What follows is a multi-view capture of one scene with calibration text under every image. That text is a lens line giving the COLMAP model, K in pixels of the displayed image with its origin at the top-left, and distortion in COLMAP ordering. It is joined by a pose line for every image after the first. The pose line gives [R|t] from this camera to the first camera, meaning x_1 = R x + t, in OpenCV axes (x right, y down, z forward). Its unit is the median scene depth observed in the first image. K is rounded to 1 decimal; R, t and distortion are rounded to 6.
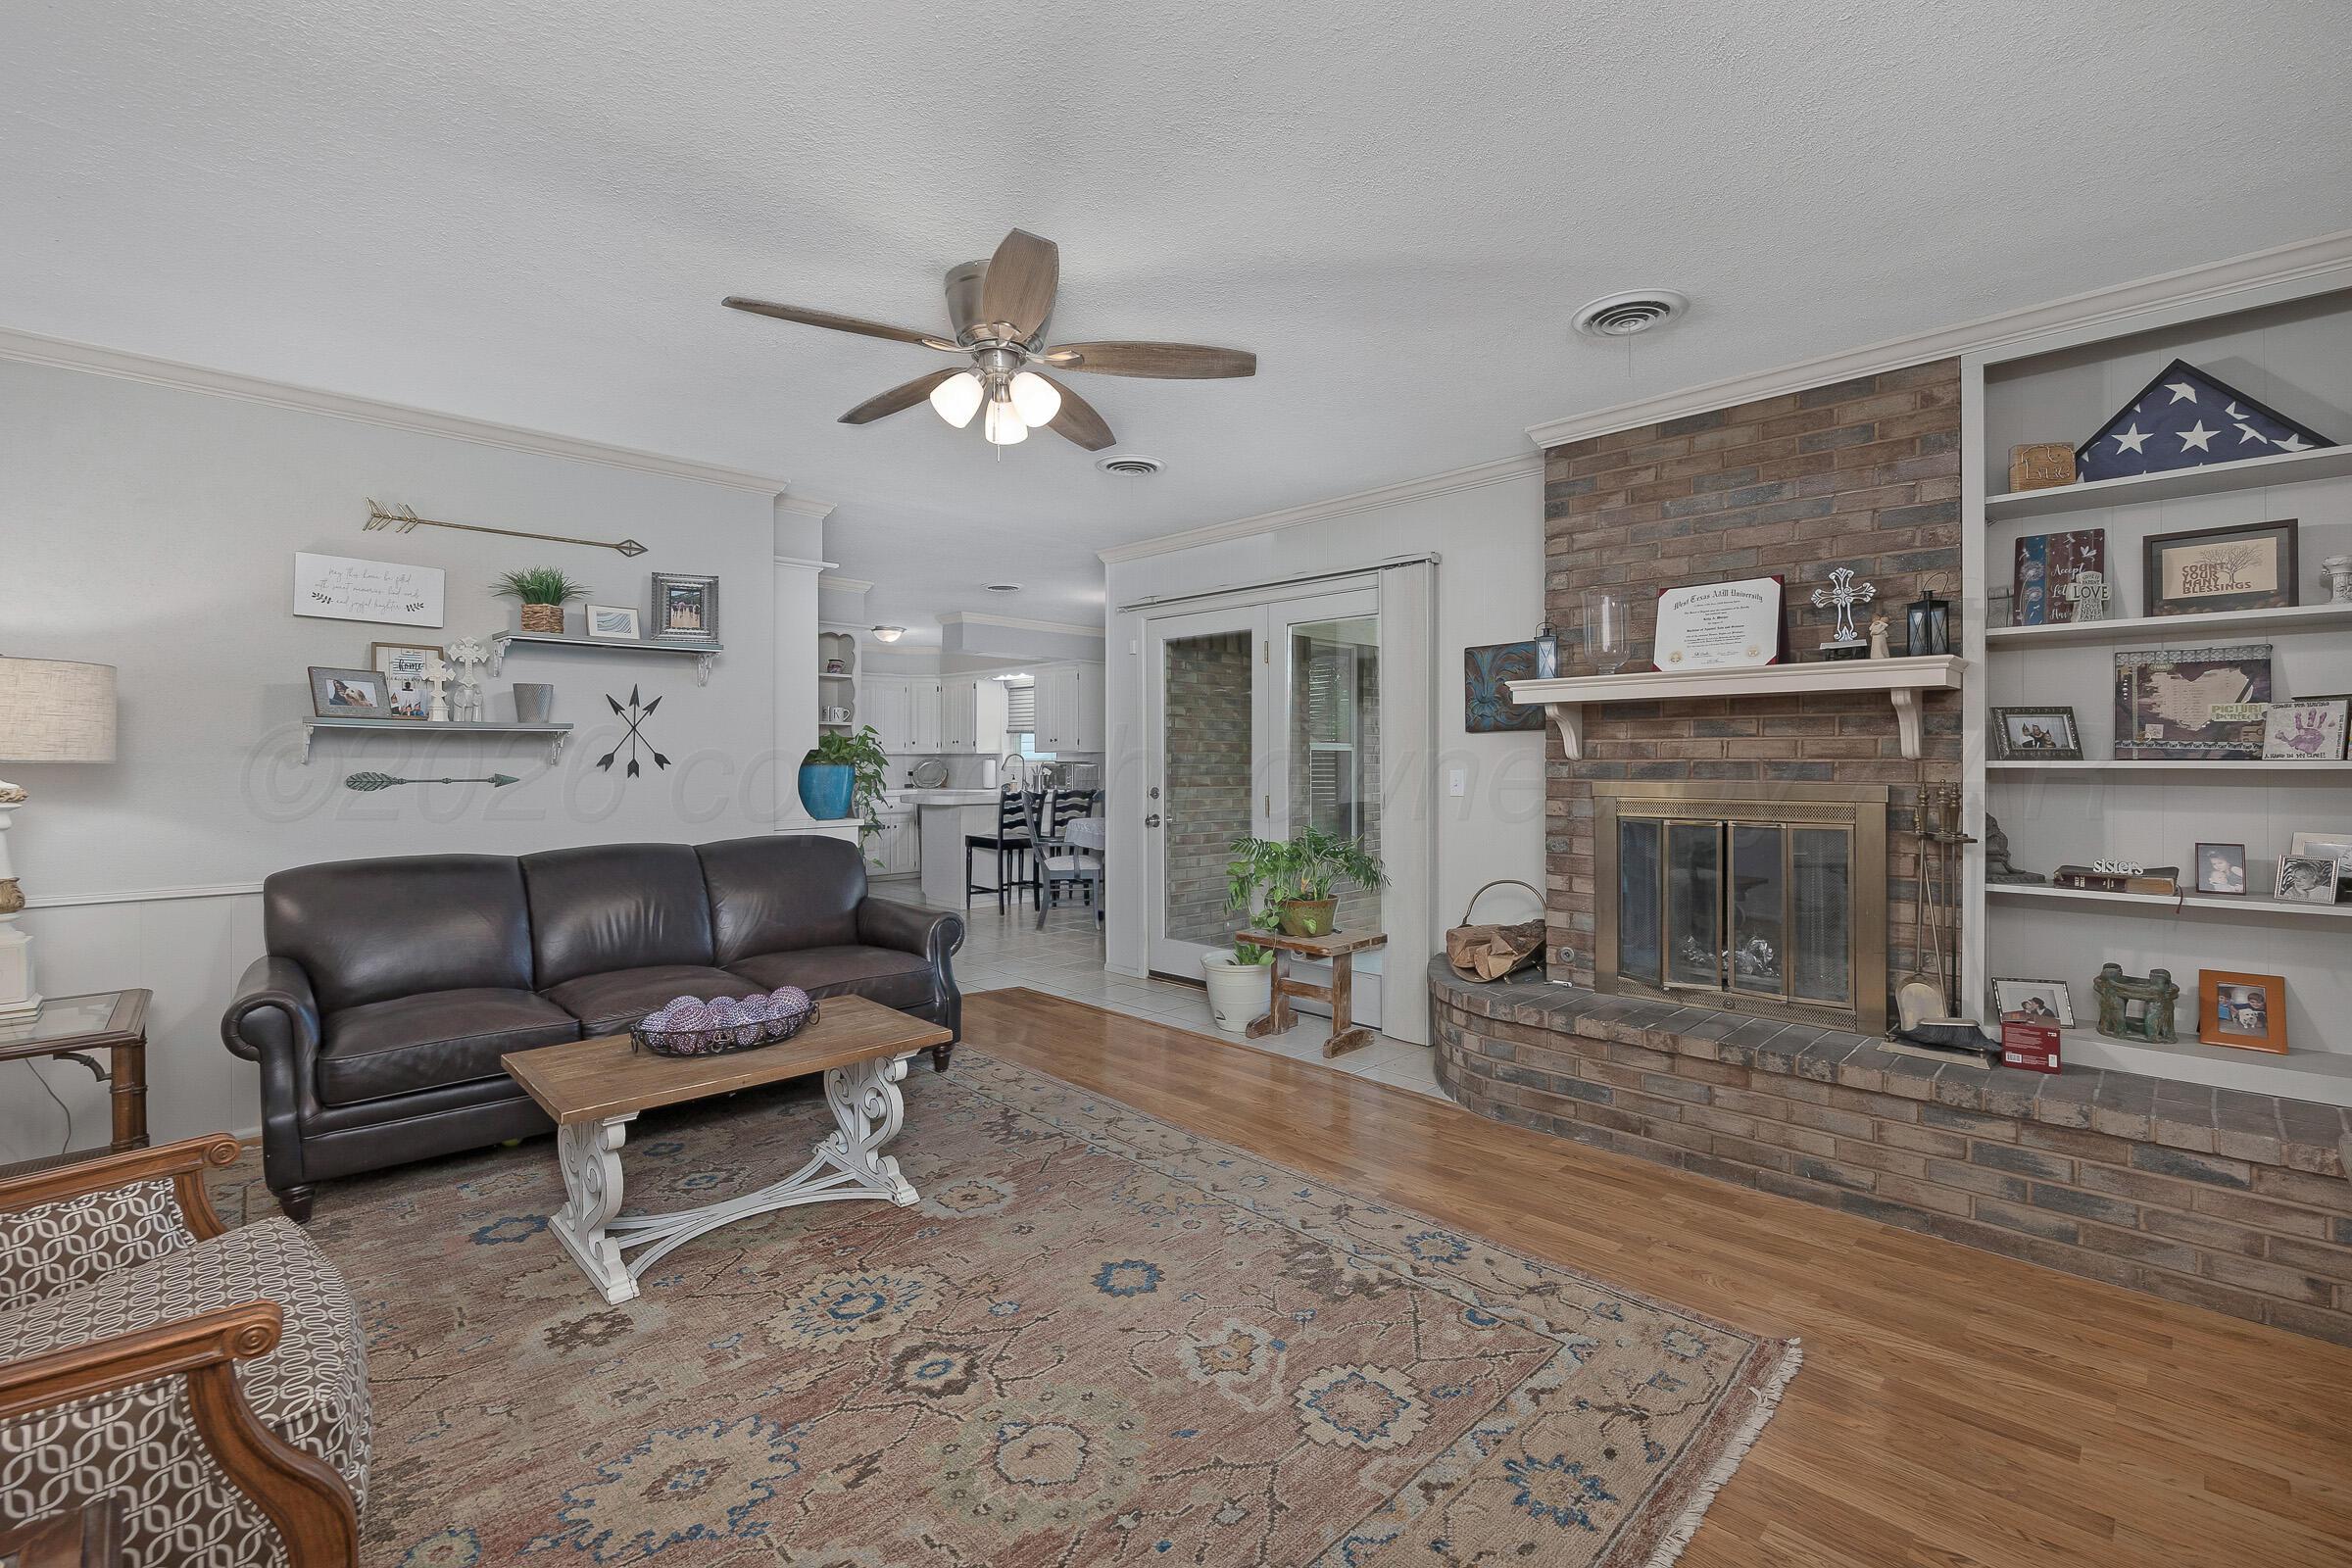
lens RADIAL K [[1022.4, 0, 1175.4], [0, 1022.4, 762.8], [0, 0, 1]] dist [-0.014870, -0.000035]
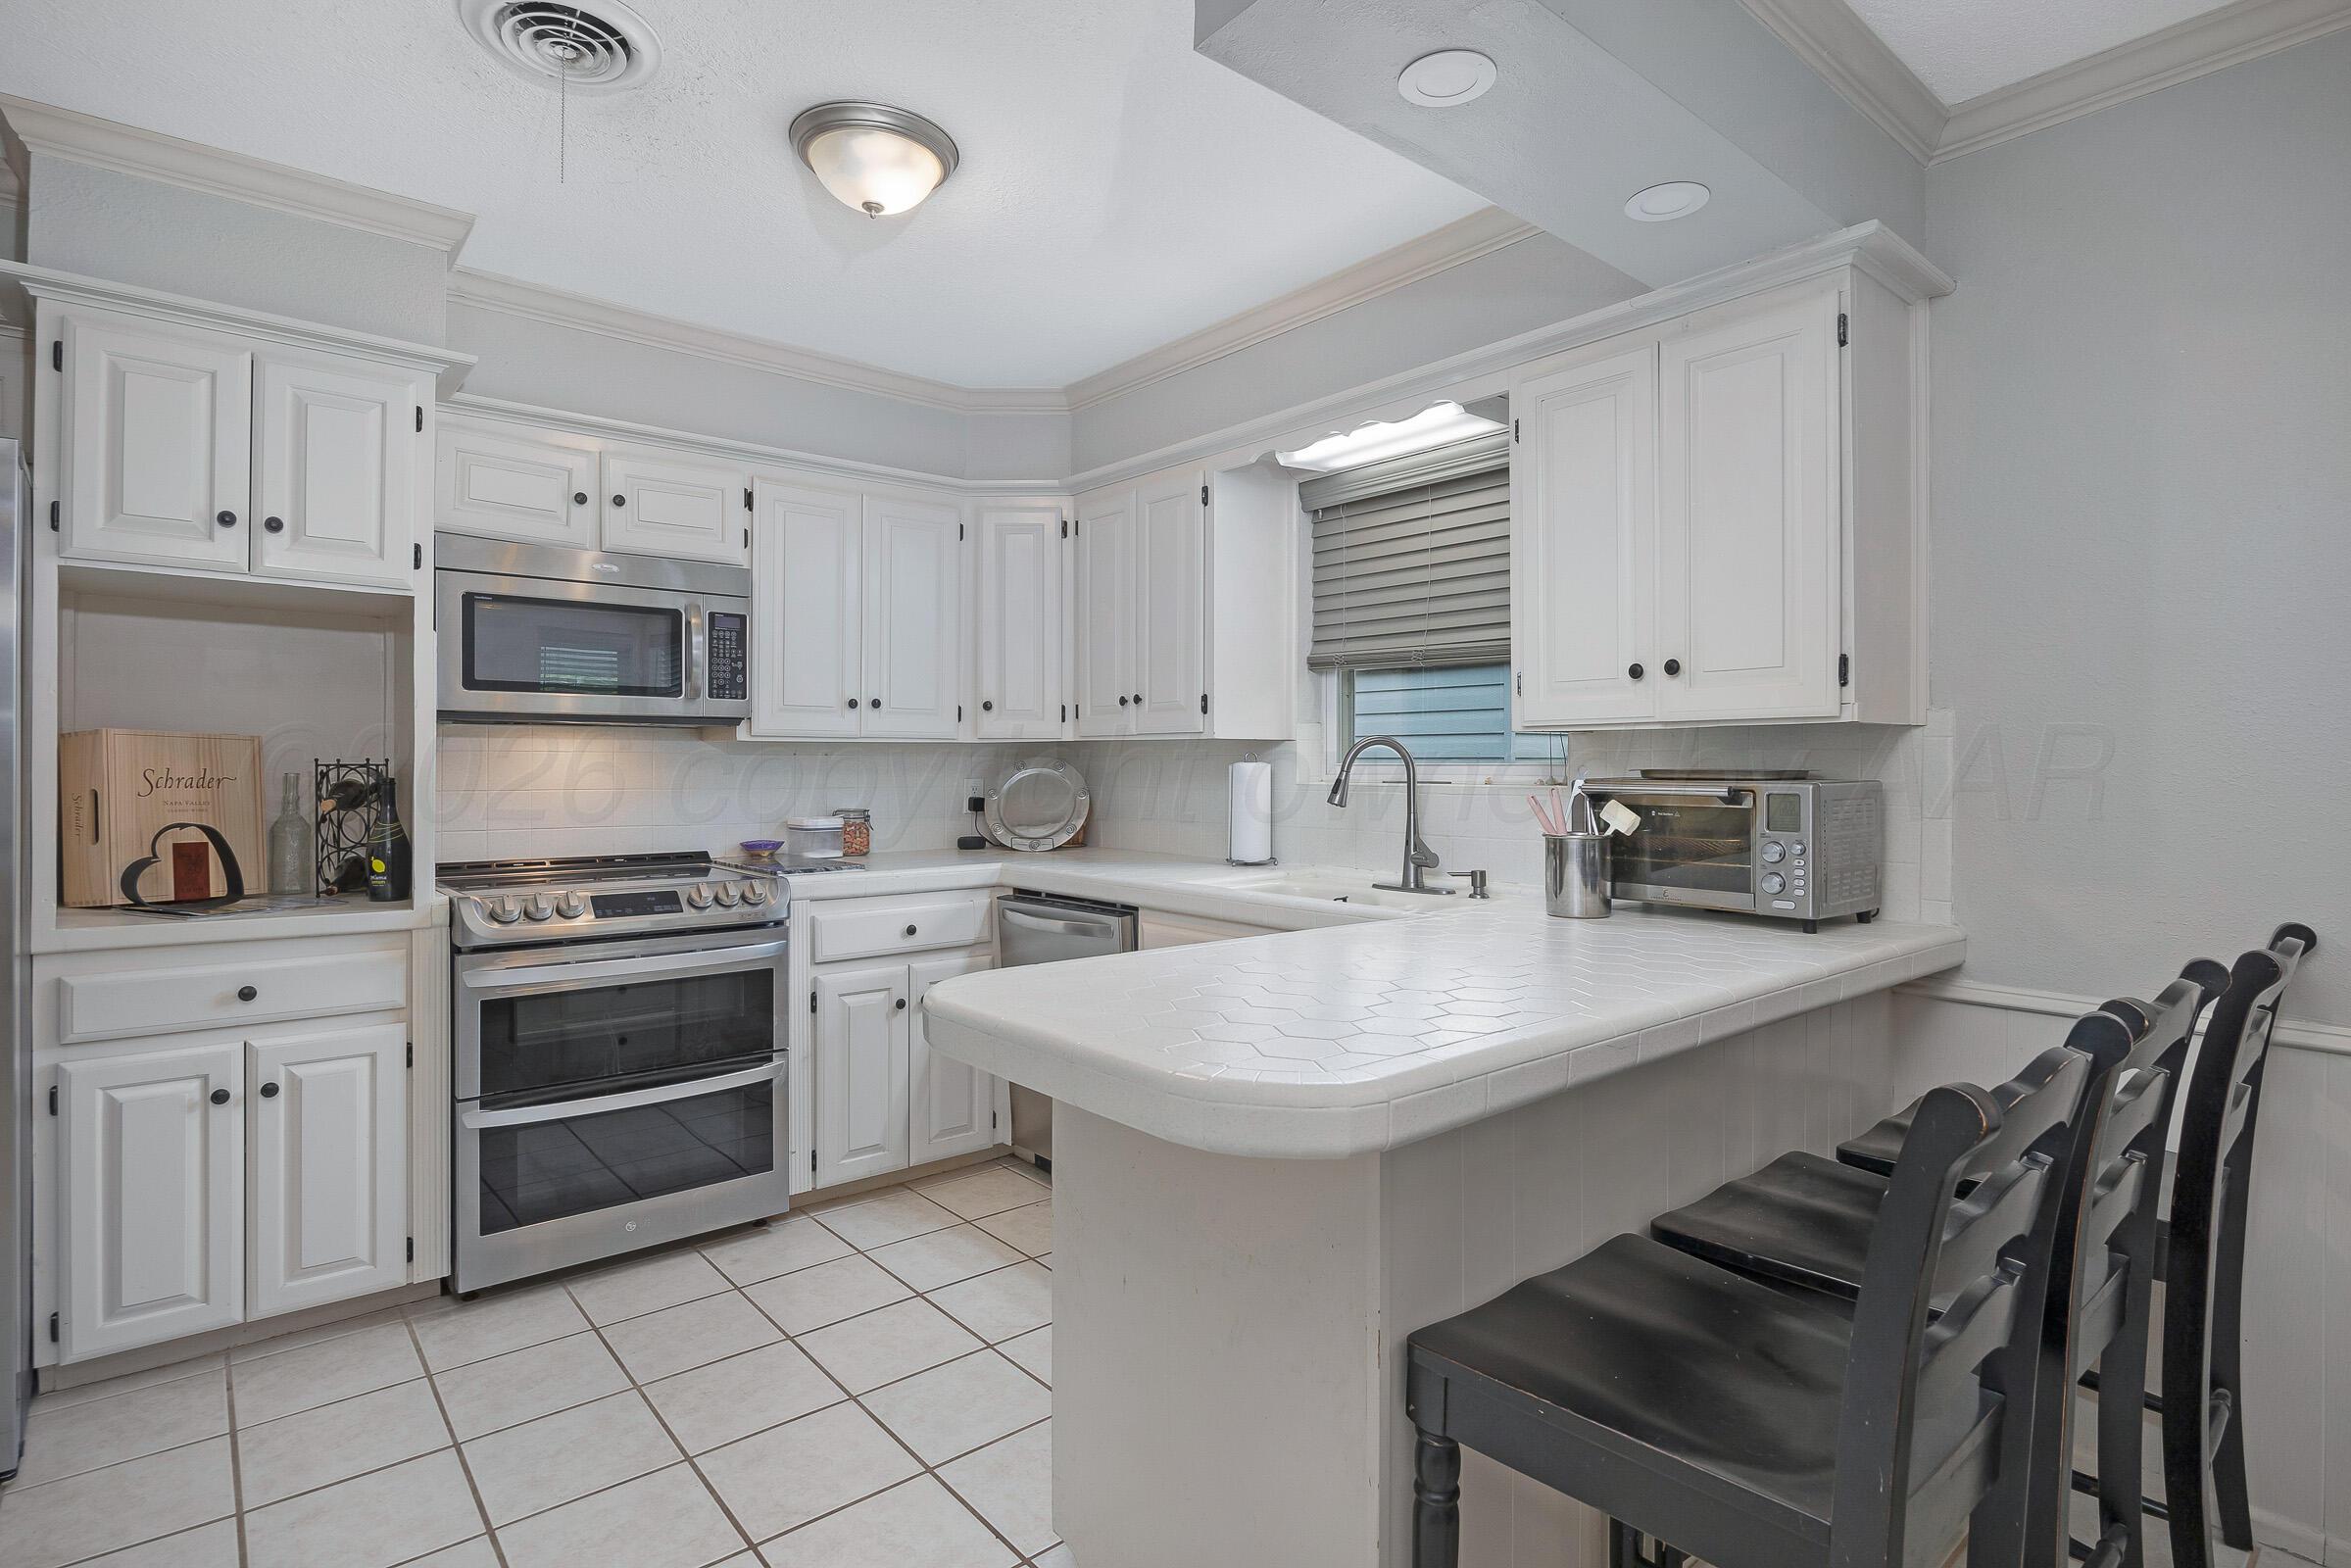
lens RADIAL K [[1172.9, 0, 1190.6], [0, 1172.9, 763.3], [0, 0, 1]] dist [-0.004661, -0.000286]
pose [[0.997657, -0.000406, -0.068414, -0.223268], [0.000105, 0.999990, -0.004413, -0.001094], [0.068415, 0.004395, 0.997647, 0.852411]]
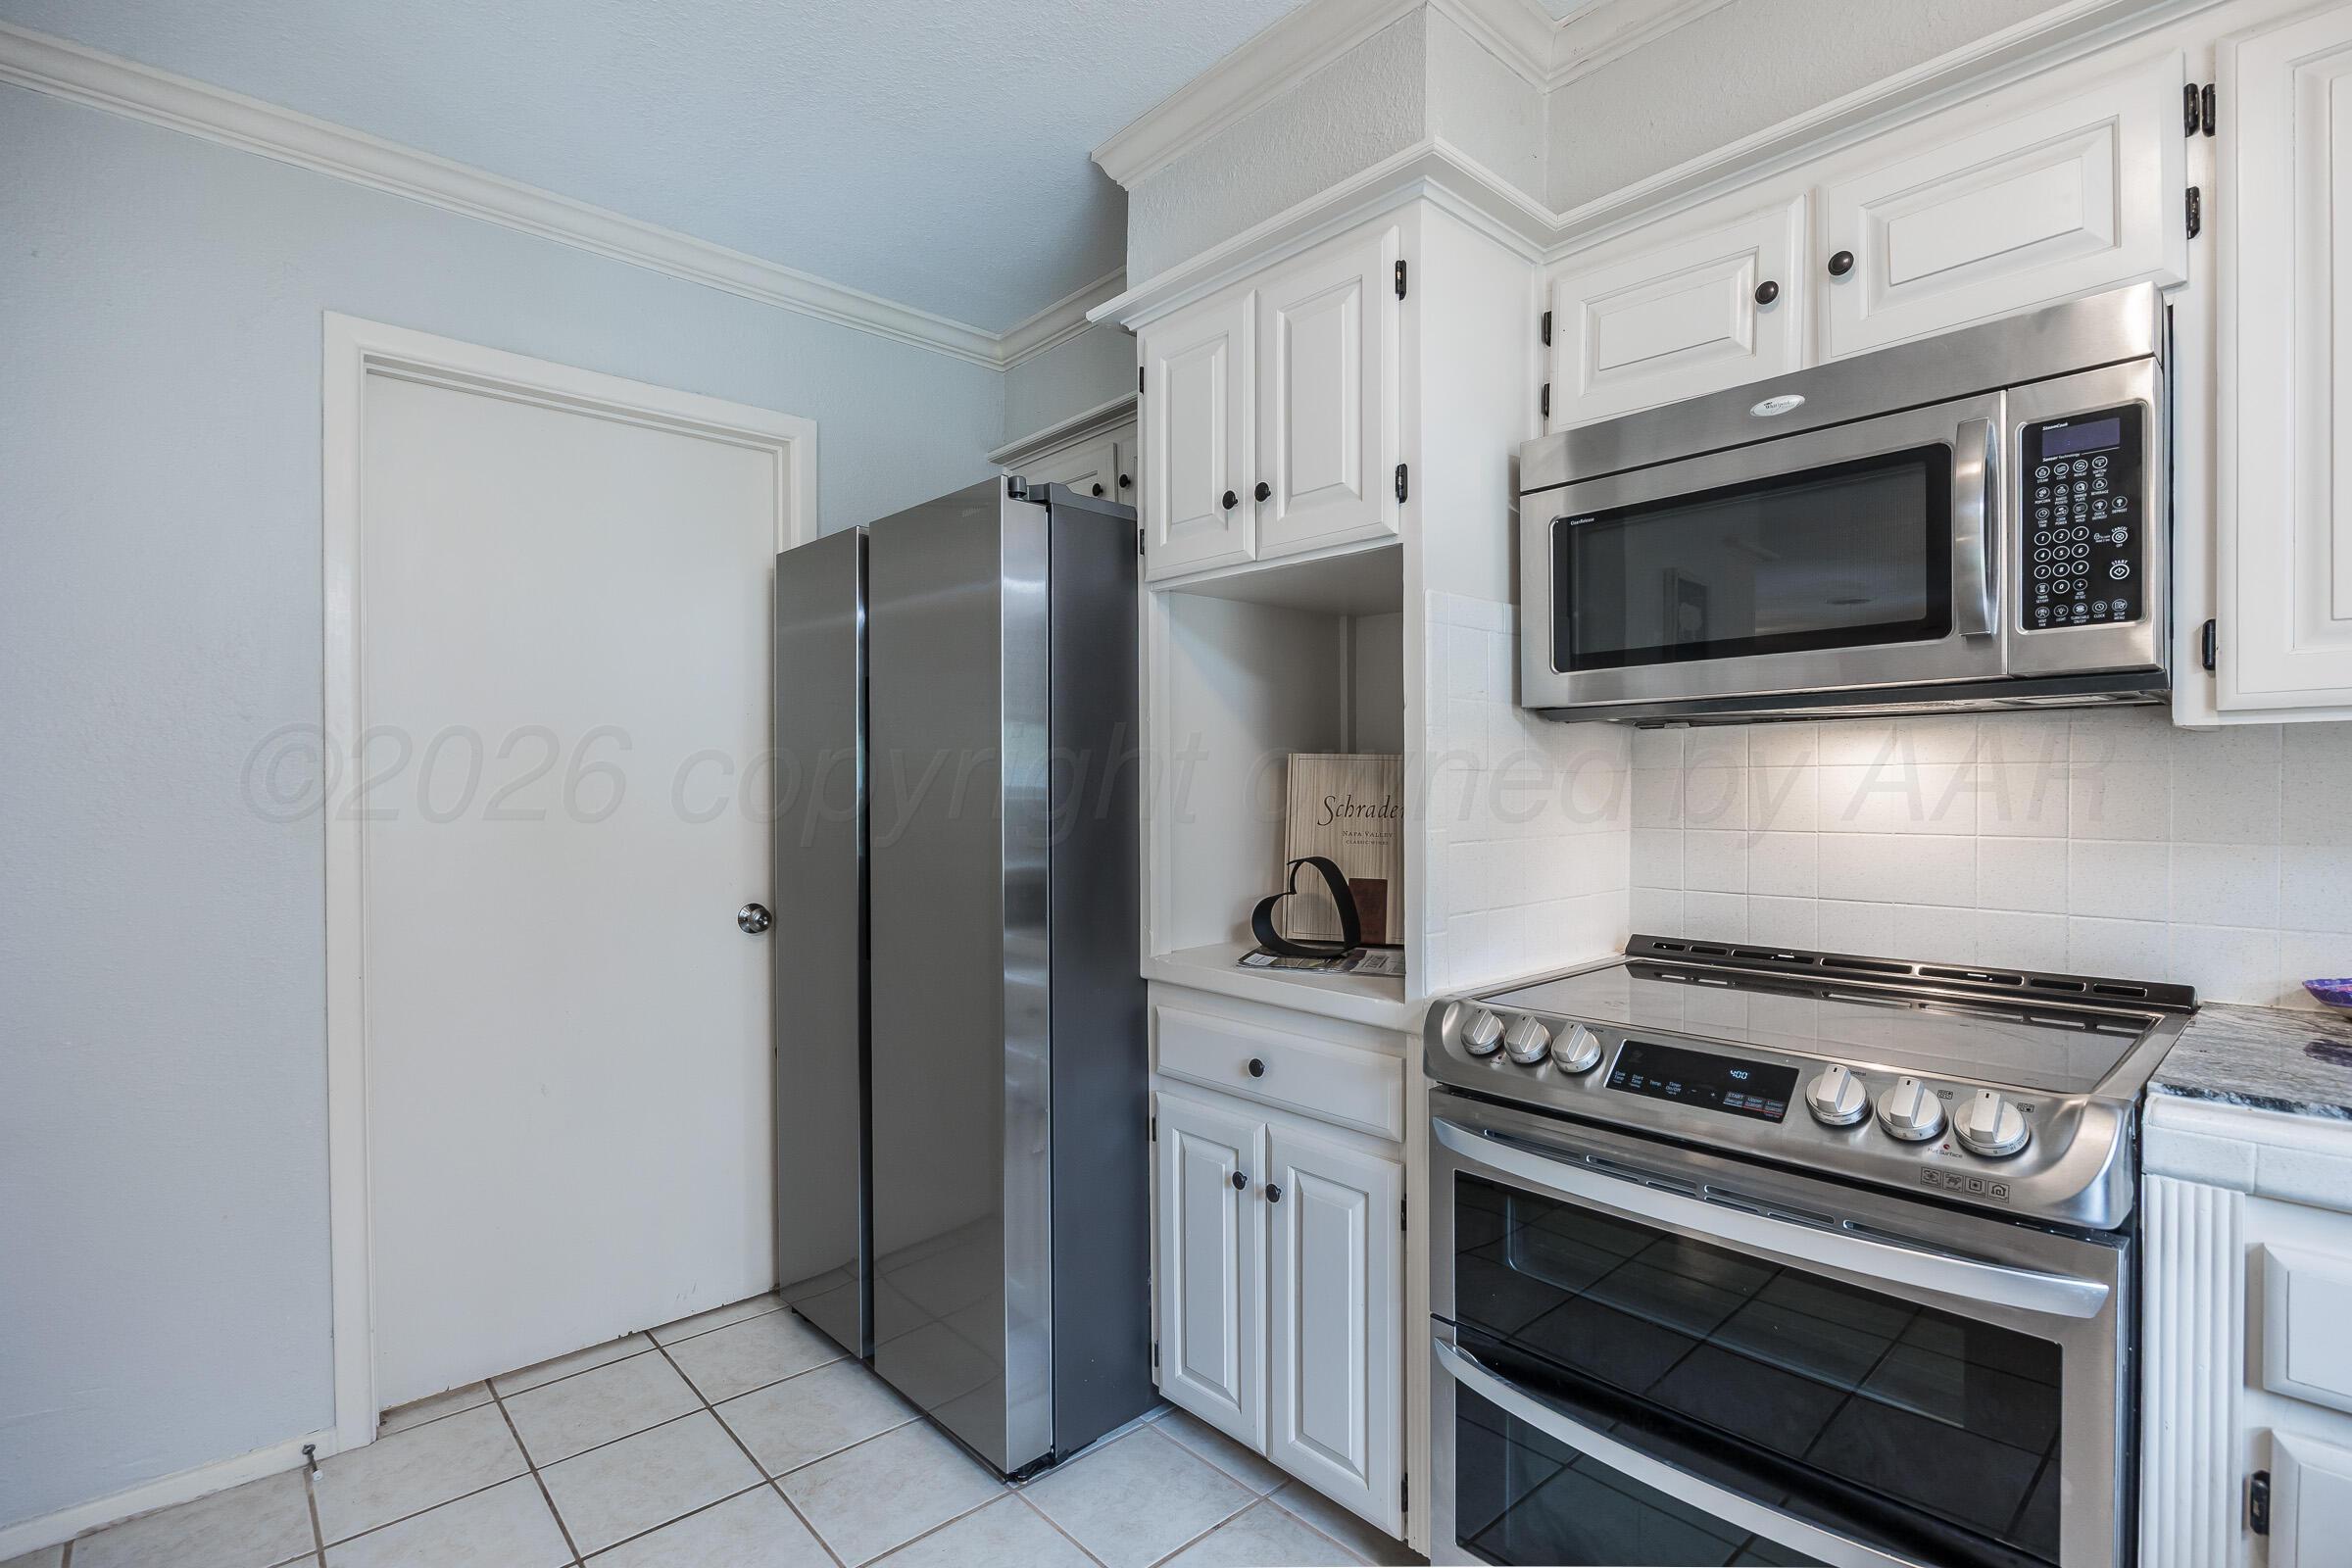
lens RADIAL K [[1109.6, 0, 1148.3], [0, 1109.6, 795.4], [0, 0, 1]] dist [-0.012226, -0.000354]
pose [[-0.058907, 0.001402, -0.998262, -0.247713], [-0.000050, 0.999999, 0.001408, -0.001432], [0.998263, 0.000133, -0.058907, 1.111426]]
